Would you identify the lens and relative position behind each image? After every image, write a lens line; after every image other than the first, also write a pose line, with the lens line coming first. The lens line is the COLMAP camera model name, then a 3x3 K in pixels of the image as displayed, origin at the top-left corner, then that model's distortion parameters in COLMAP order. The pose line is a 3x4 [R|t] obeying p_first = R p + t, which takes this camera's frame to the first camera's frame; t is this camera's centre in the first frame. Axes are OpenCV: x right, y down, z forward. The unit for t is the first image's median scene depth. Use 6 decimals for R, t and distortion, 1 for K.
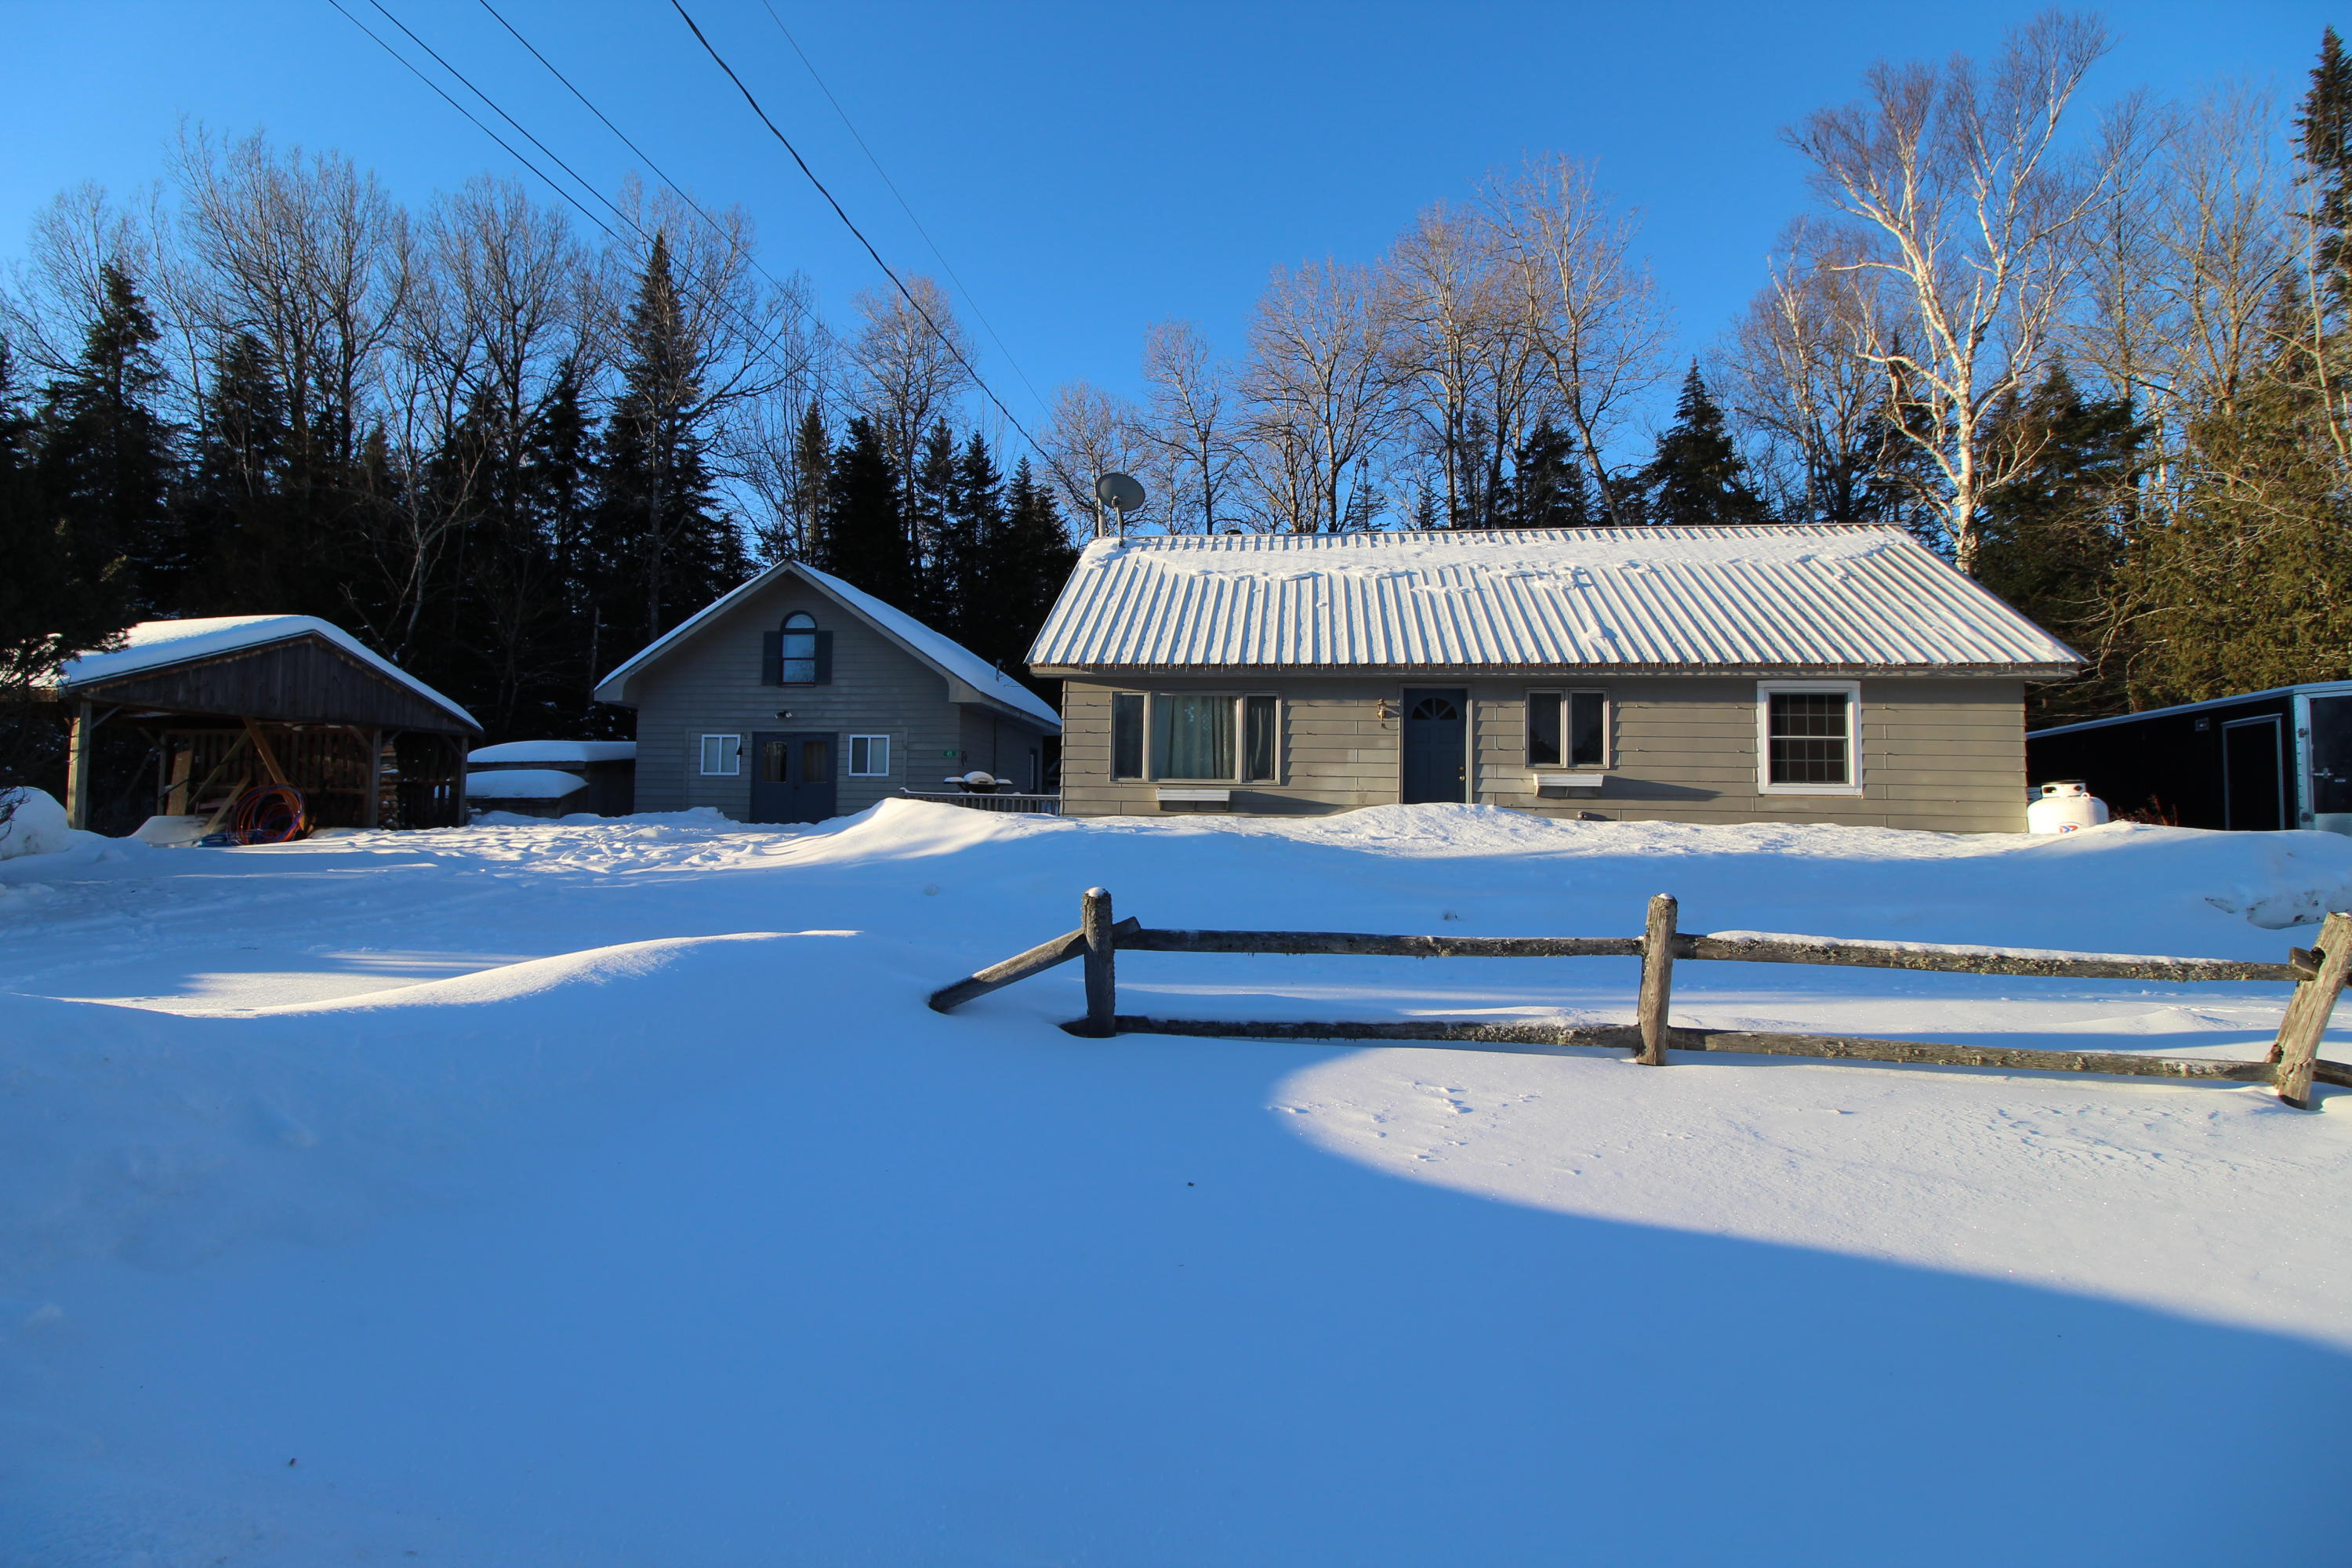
lens RADIAL K [[1094.8, 0, 1164.4], [0, 1094.8, 768.3], [0, 0, 1]] dist [-0.003257, -0.009821]
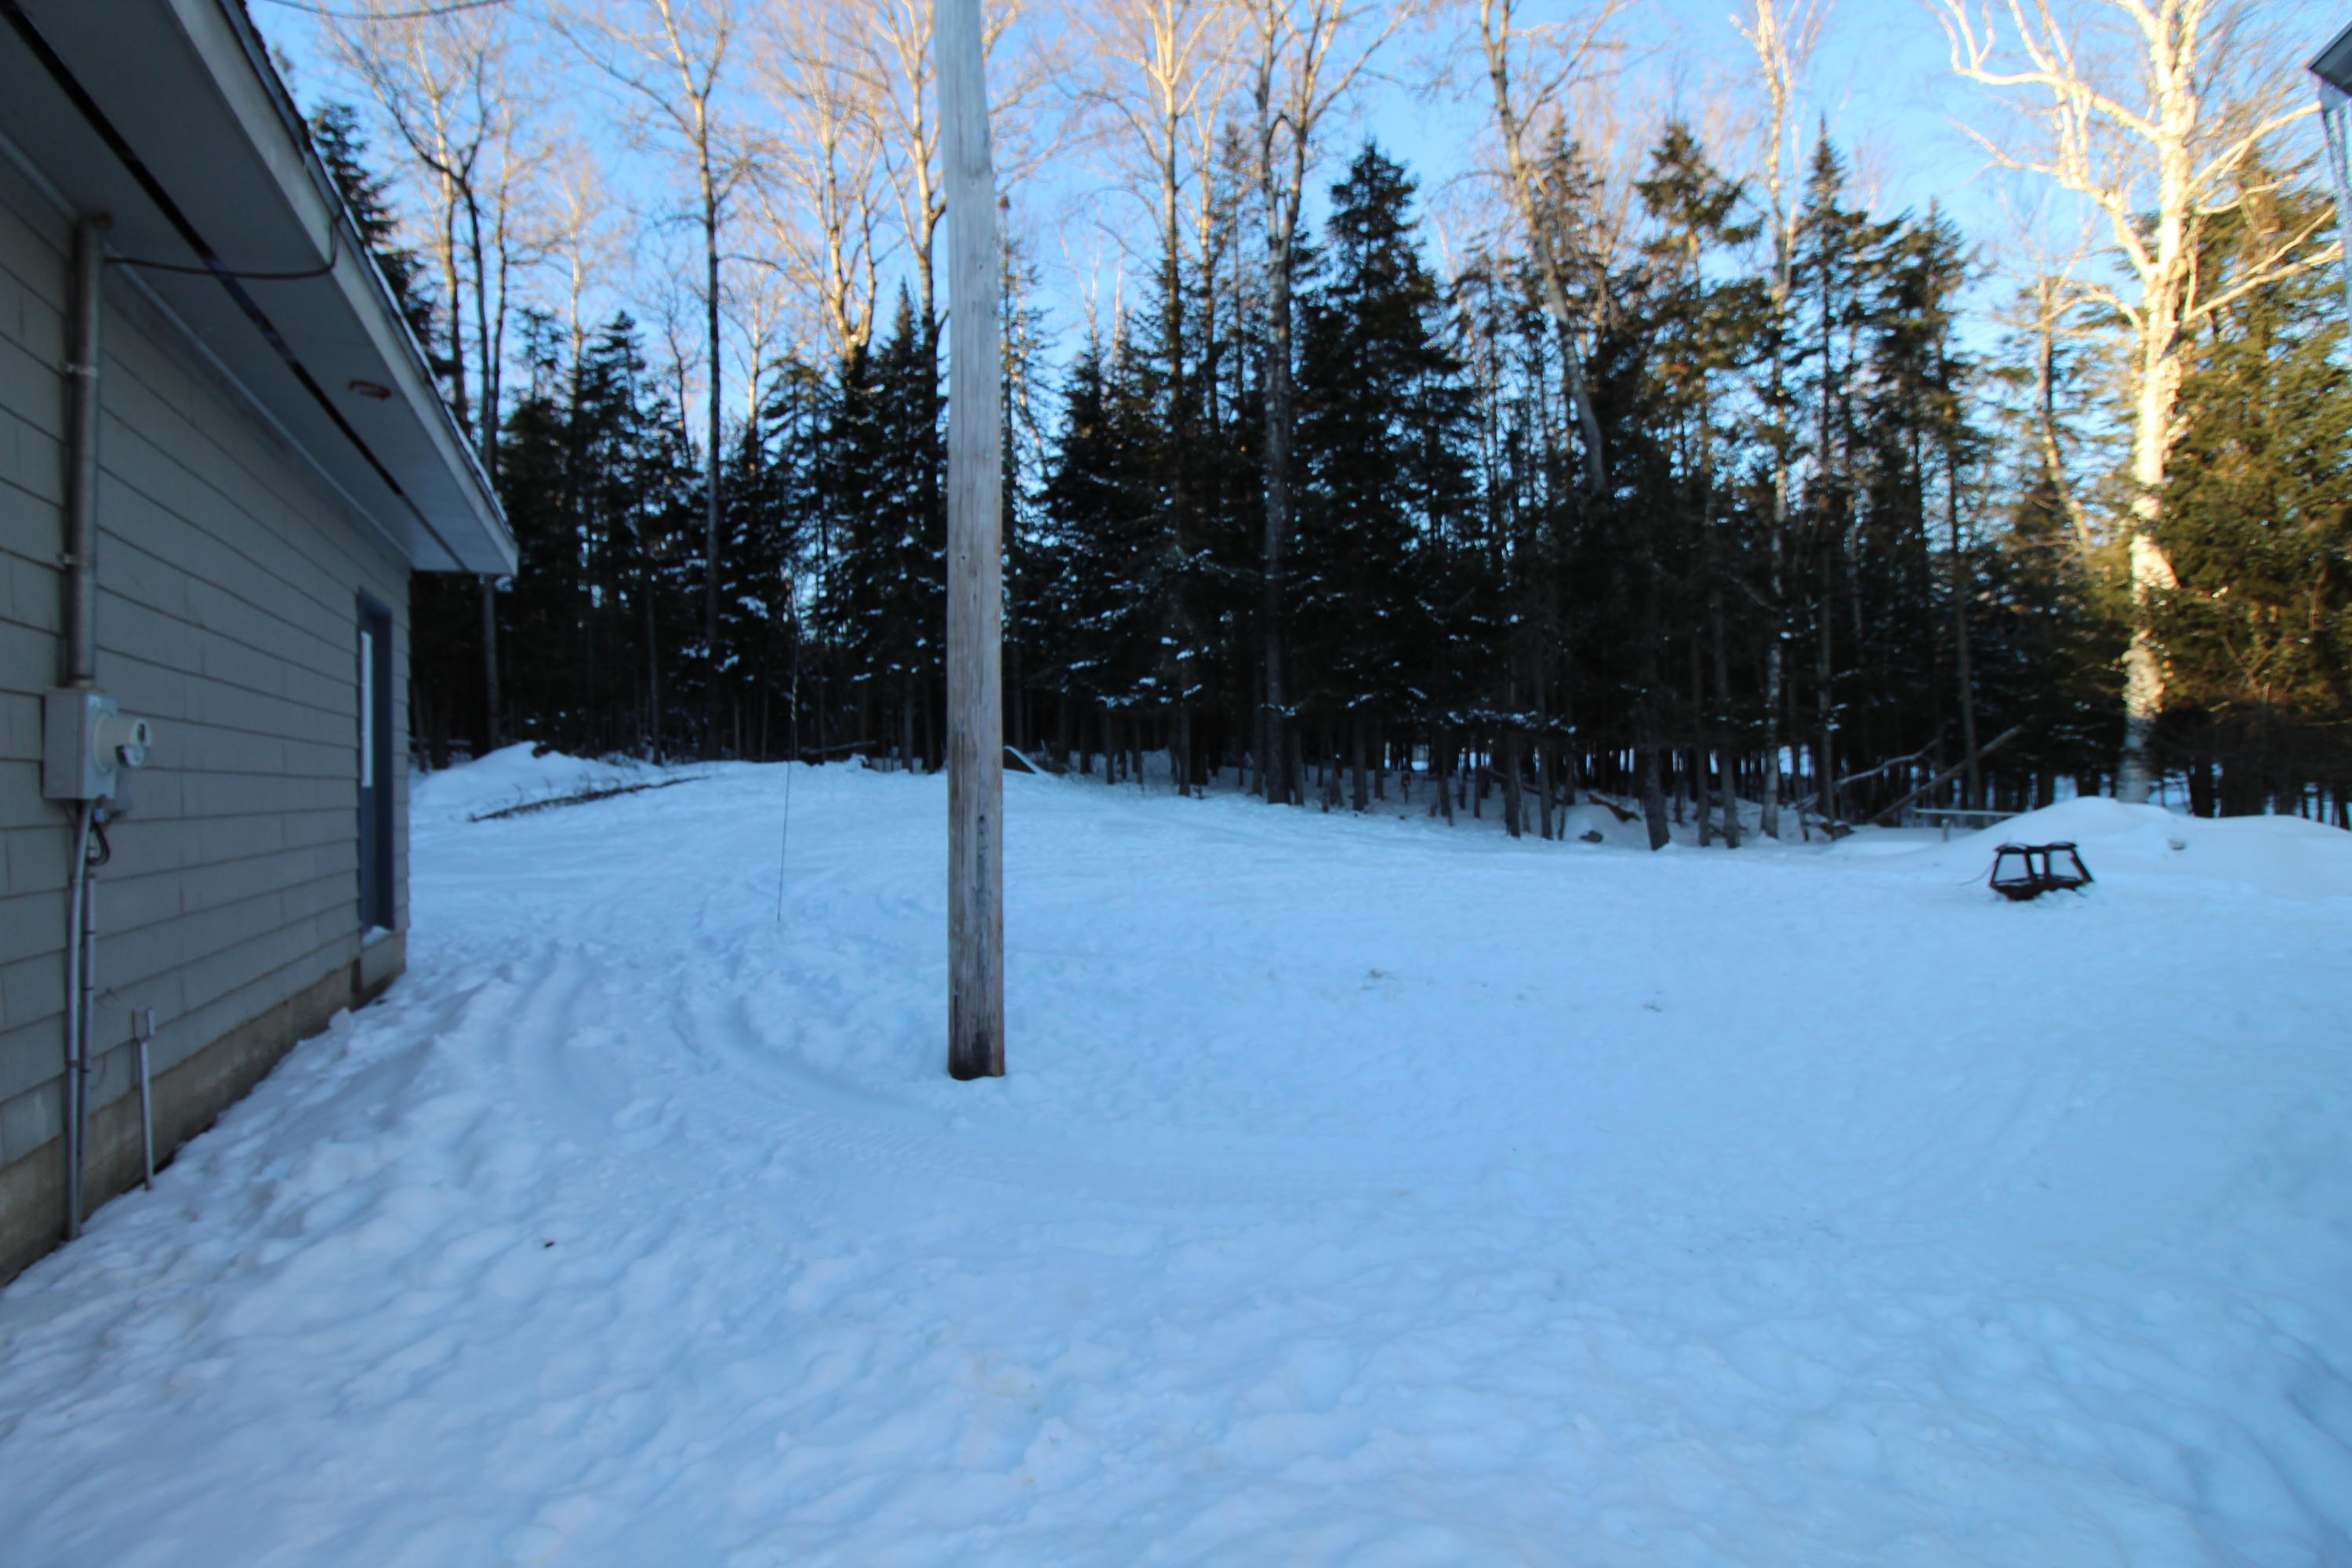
lens RADIAL K [[1094.8, 0, 1174.4], [0, 1094.8, 775.8], [0, 0, 1]] dist [-0.003257, -0.009821]
pose [[0.846045, -0.019801, 0.532744, -0.197688], [-0.005501, 0.998933, 0.045863, 0.013184], [-0.533083, -0.041733, 0.845033, 1.417113]]
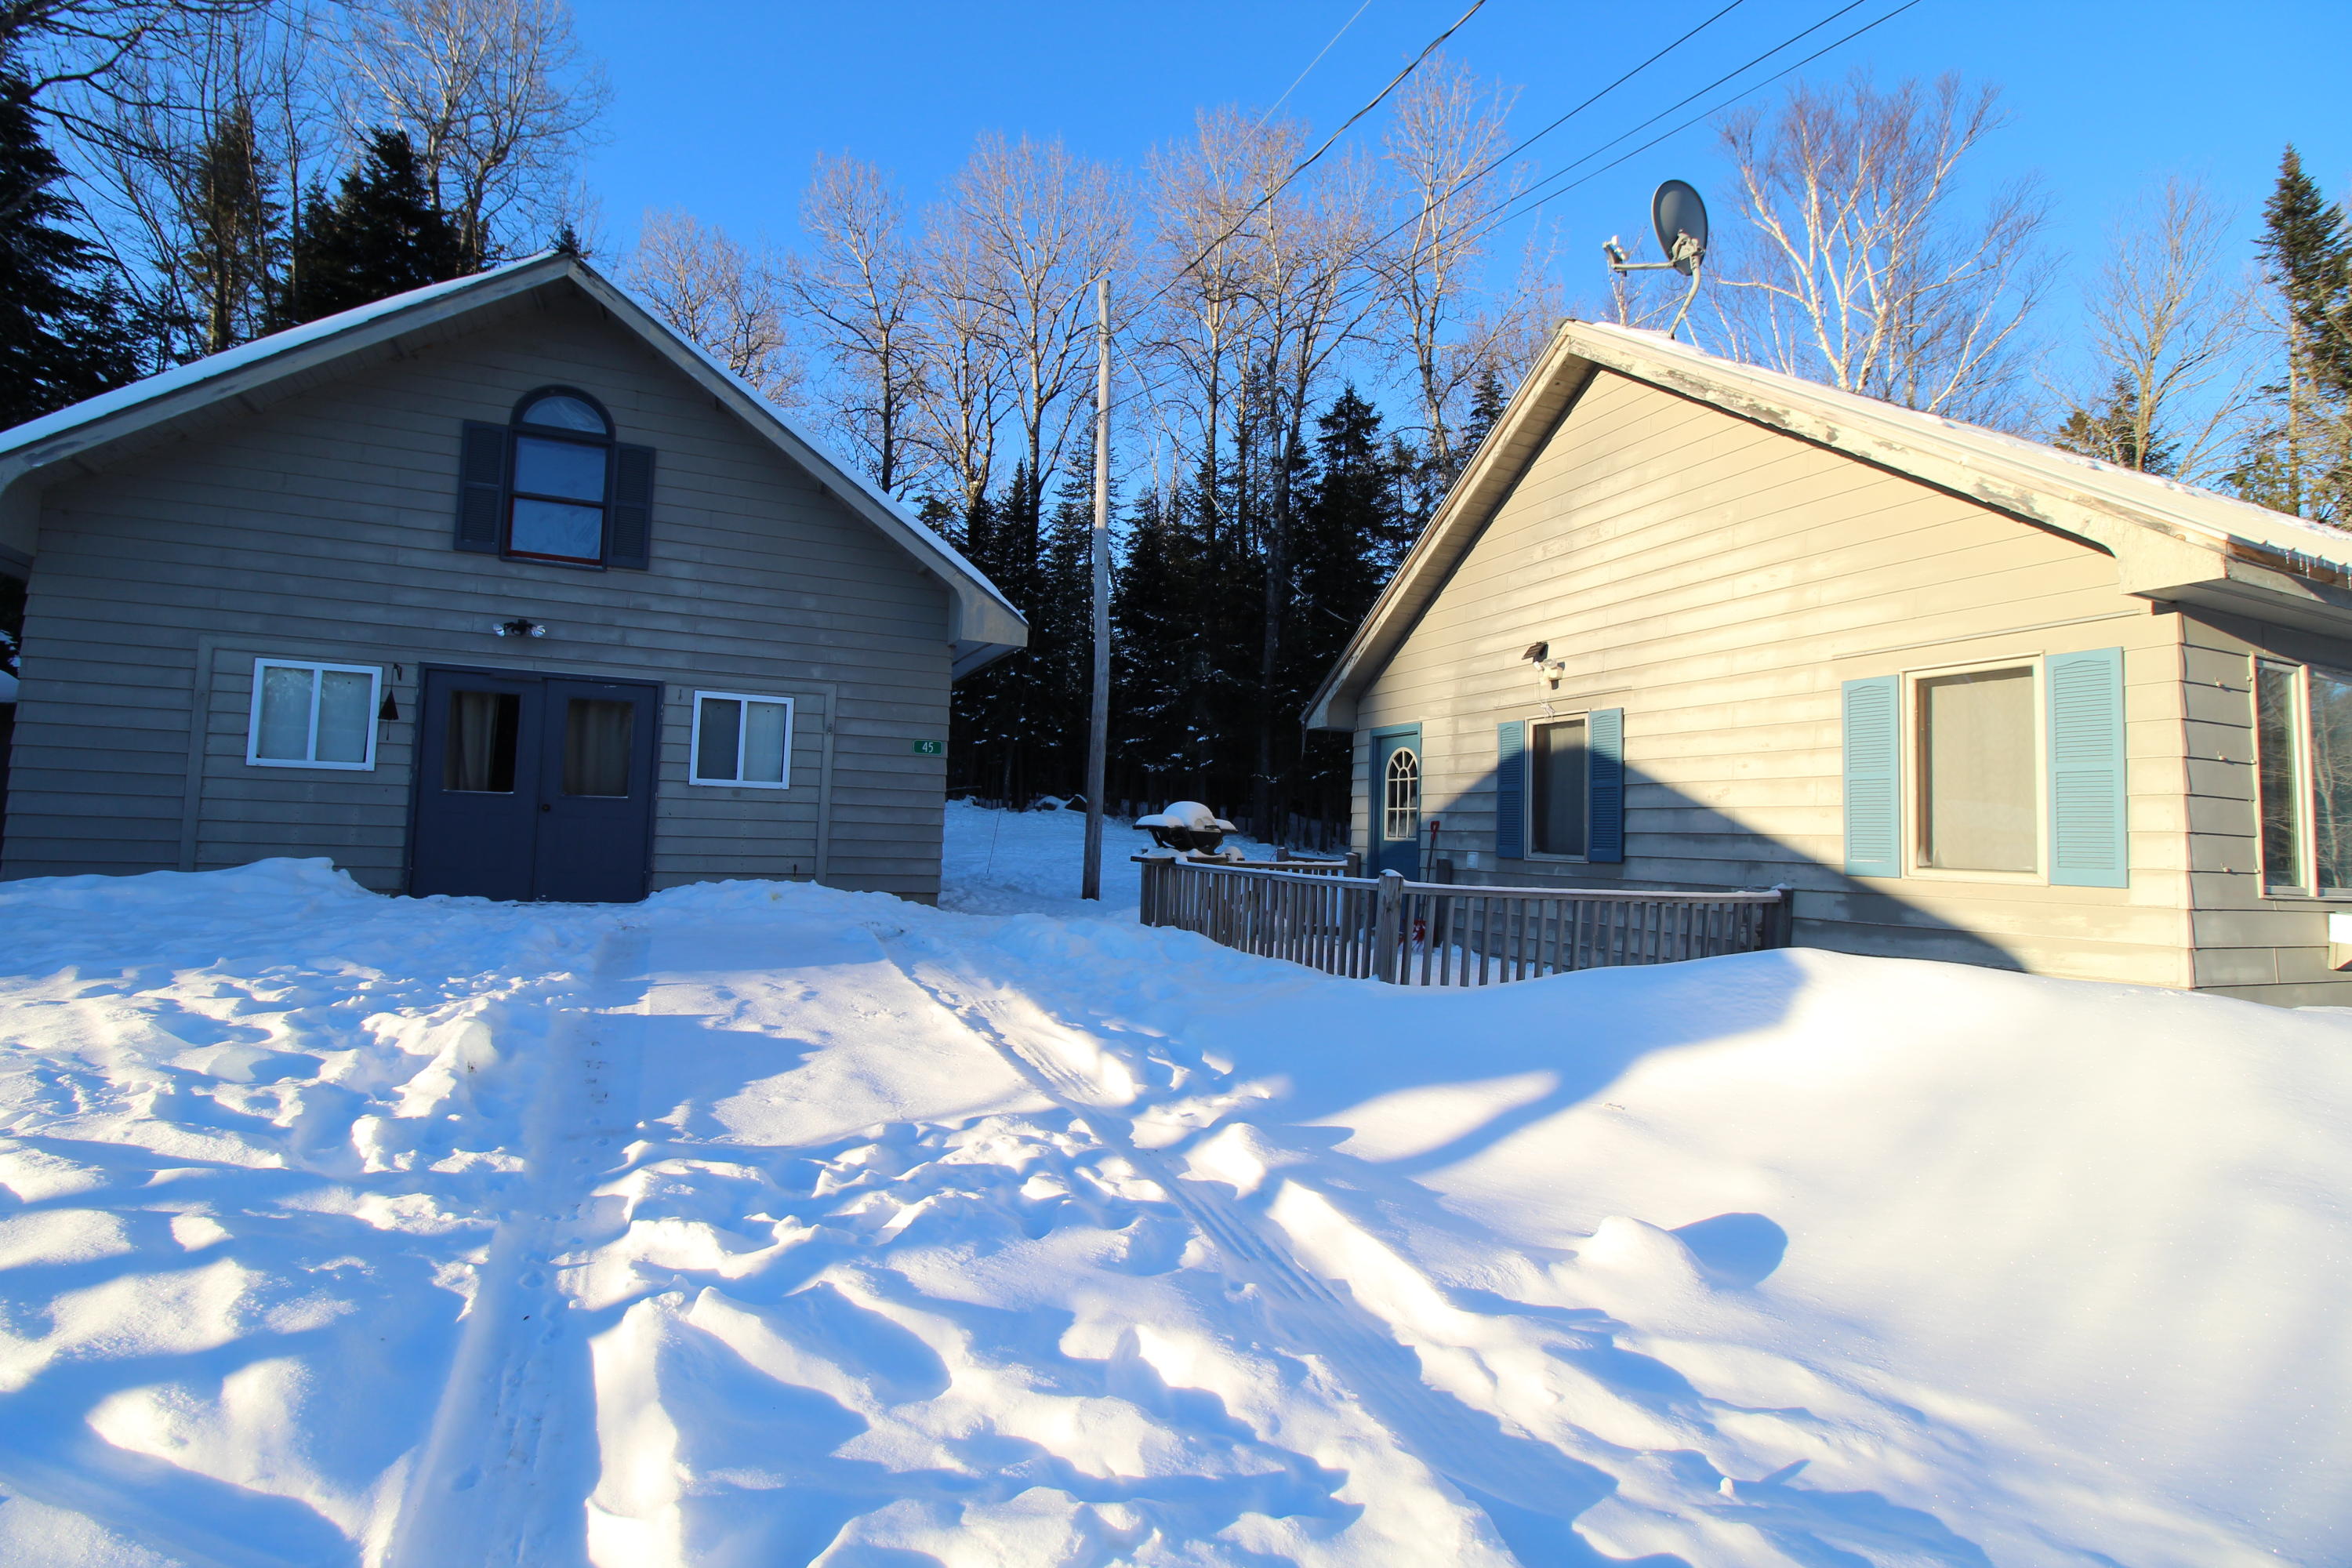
lens RADIAL K [[1094.8, 0, 1172.3], [0, 1094.8, 773.0], [0, 0, 1]] dist [-0.003257, -0.009821]
pose [[0.870461, 0.043960, 0.490271, -0.510404], [-0.050419, 0.998728, -0.000032, -0.011187], [-0.489649, -0.024691, 0.871570, 0.798945]]
